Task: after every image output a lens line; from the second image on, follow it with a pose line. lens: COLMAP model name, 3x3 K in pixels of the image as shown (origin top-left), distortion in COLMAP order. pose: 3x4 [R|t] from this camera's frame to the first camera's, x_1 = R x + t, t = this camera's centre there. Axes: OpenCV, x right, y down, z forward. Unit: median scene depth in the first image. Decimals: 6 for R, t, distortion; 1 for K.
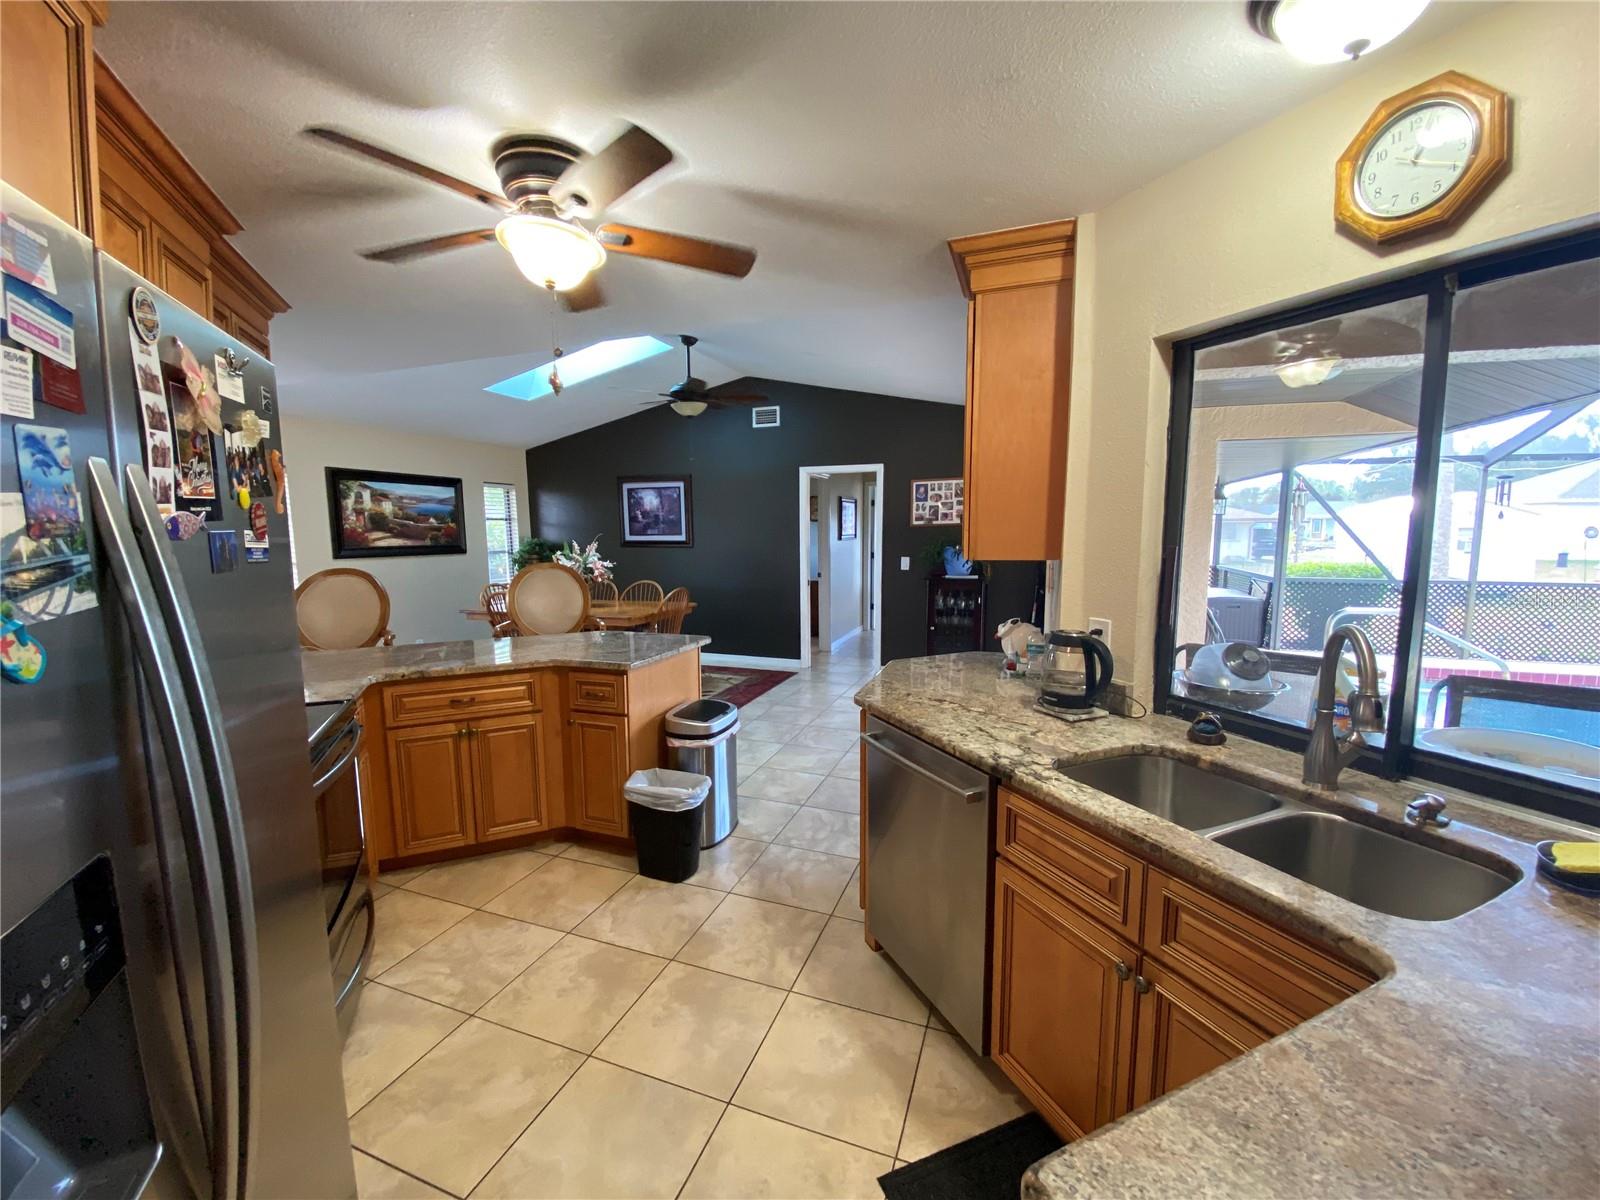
lens RADIAL K [[643.4, 0, 801.6], [0, 643.4, 606.2], [0, 0, 1]] dist [0.011774, -0.016368]
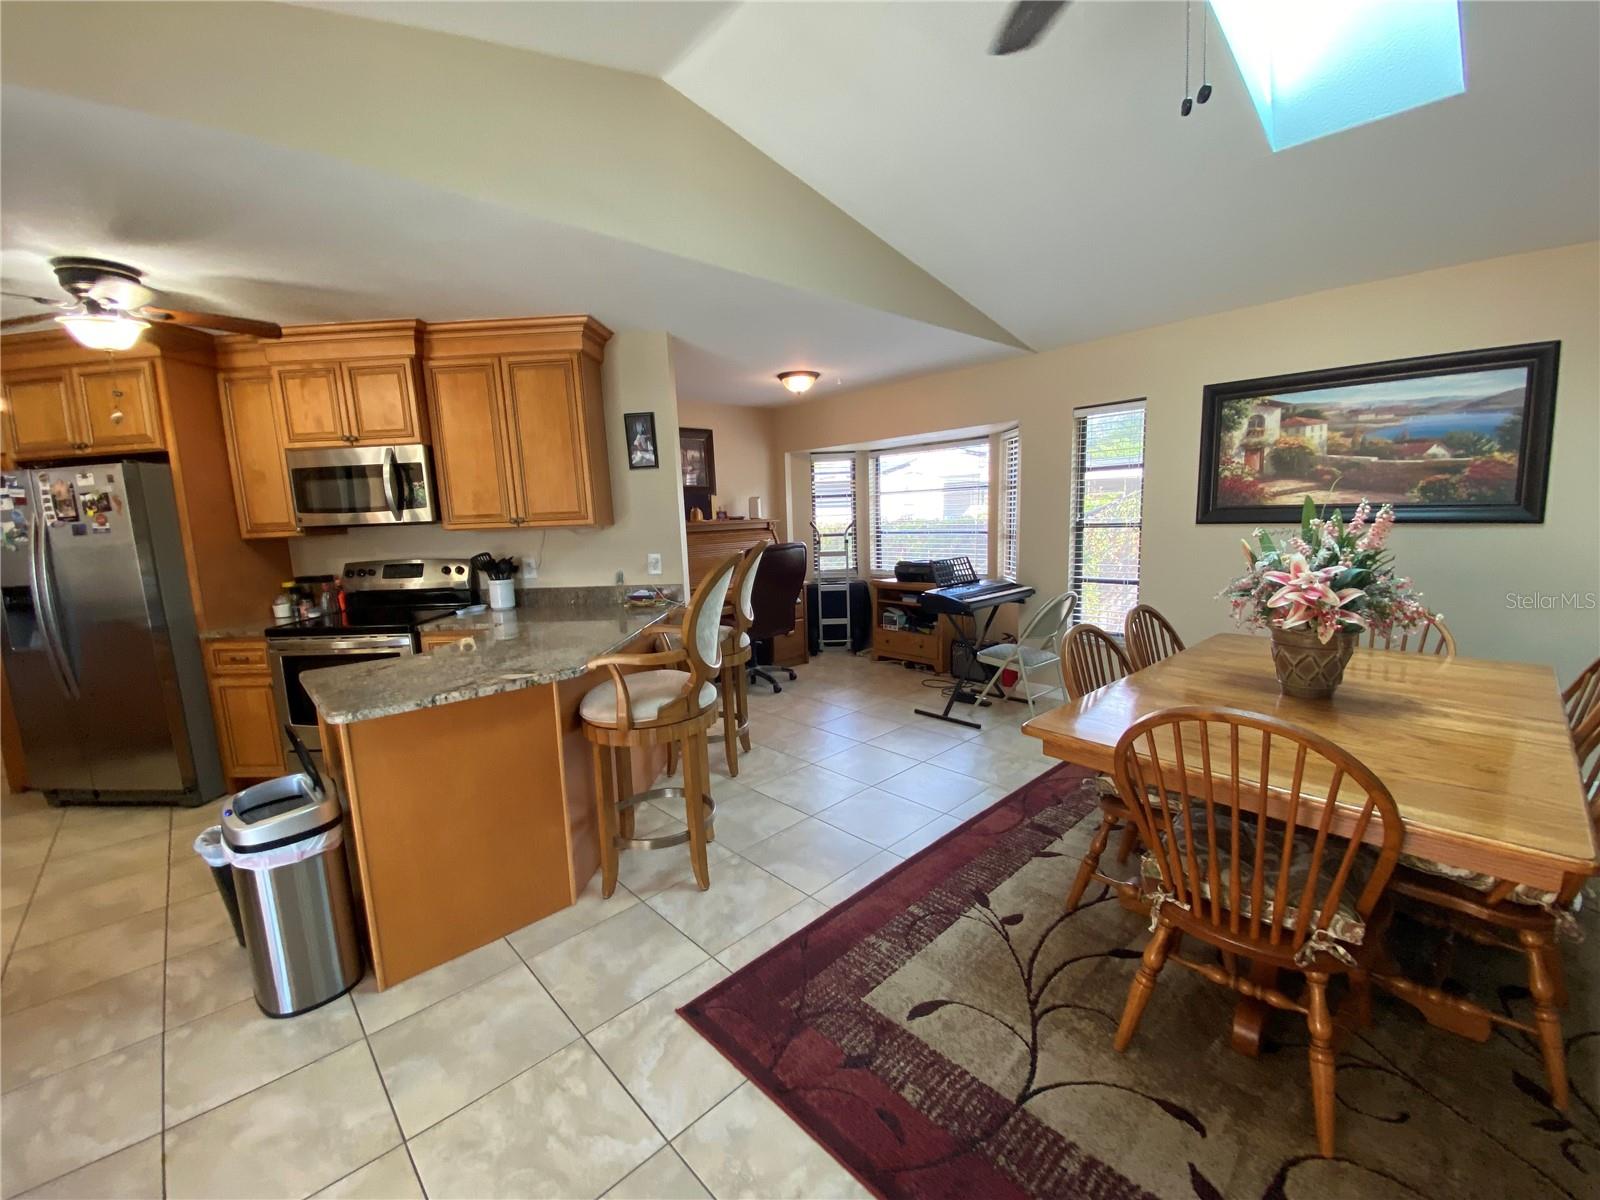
lens RADIAL K [[643.4, 0, 799.6], [0, 643.4, 606.1], [0, 0, 1]] dist [0.011774, -0.016368]
pose [[-0.444353, 0.157012, -0.881985, 0.070619], [-0.065588, 0.976177, 0.206824, -0.094183], [0.893448, 0.149751, -0.423469, 0.856039]]
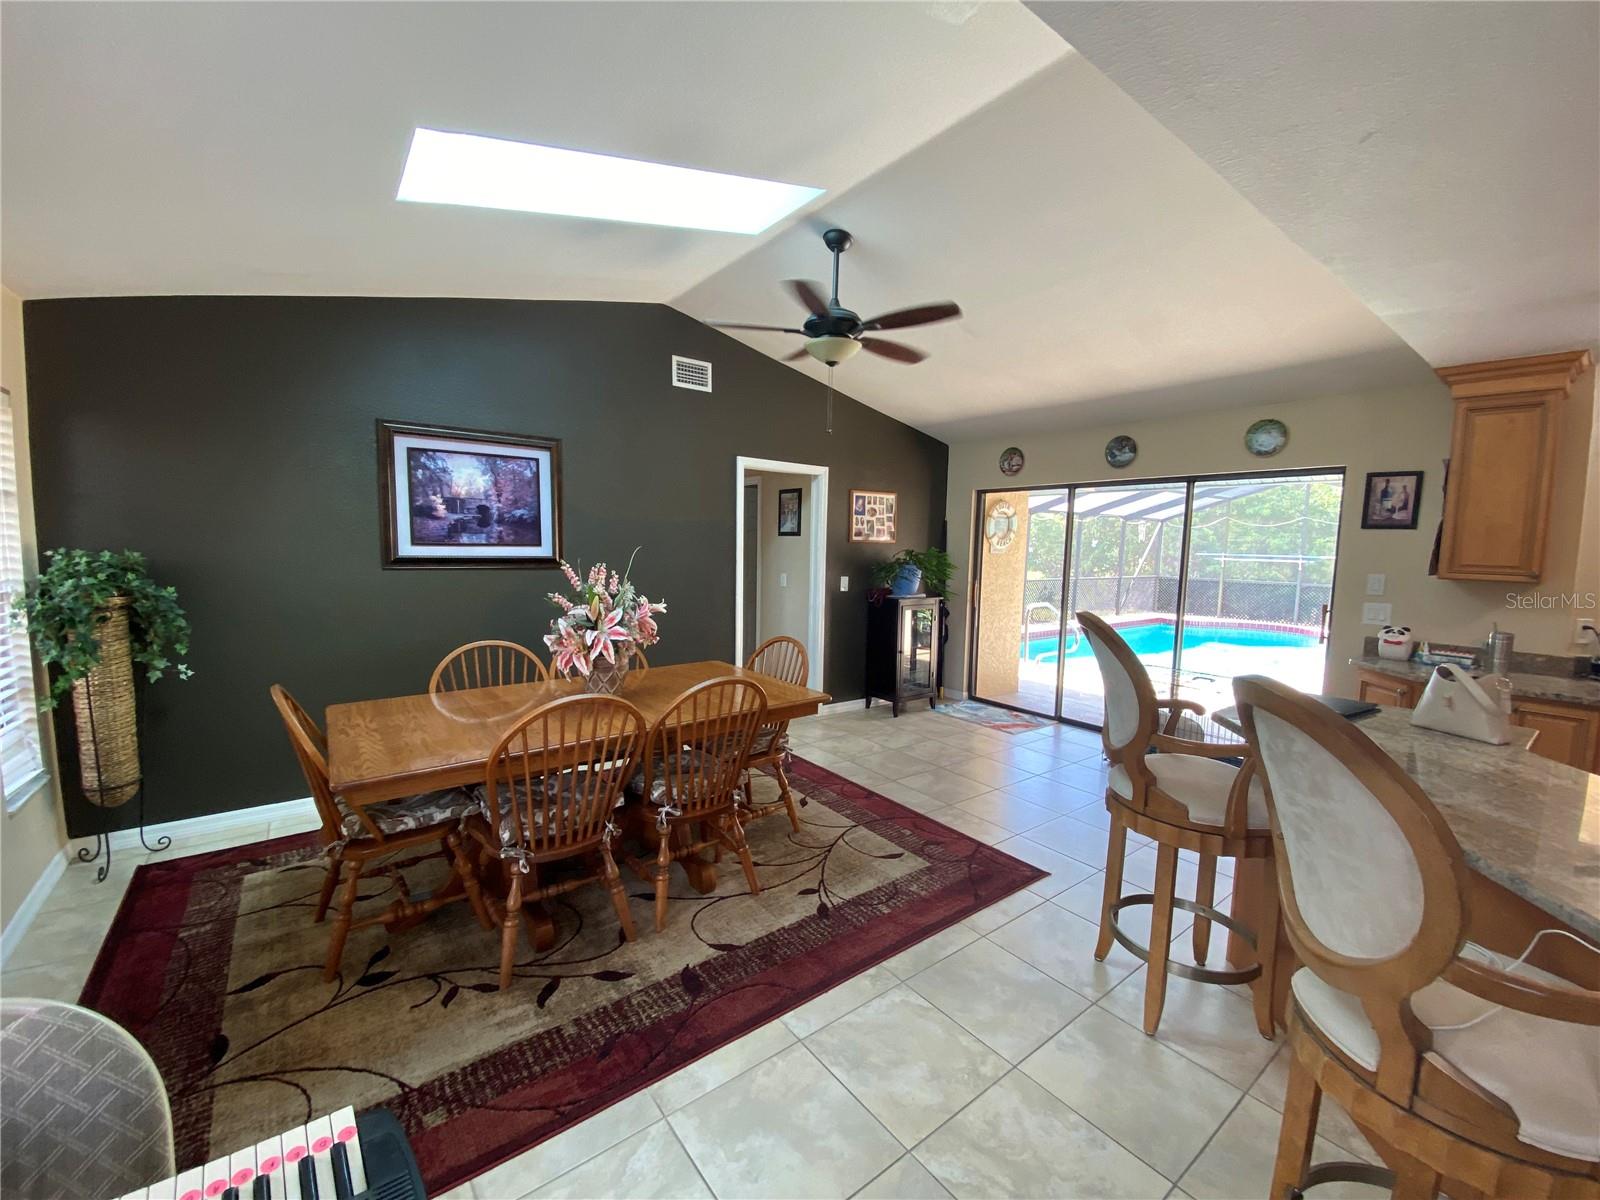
lens RADIAL K [[643.4, 0, 789.6], [0, 643.4, 594.5], [0, 0, 1]] dist [0.011774, -0.016368]
pose [[0.542824, -0.049342, 0.838396, -0.616956], [0.069602, 0.997482, 0.013640, -0.071839], [-0.836957, 0.050950, 0.544891, 0.602378]]
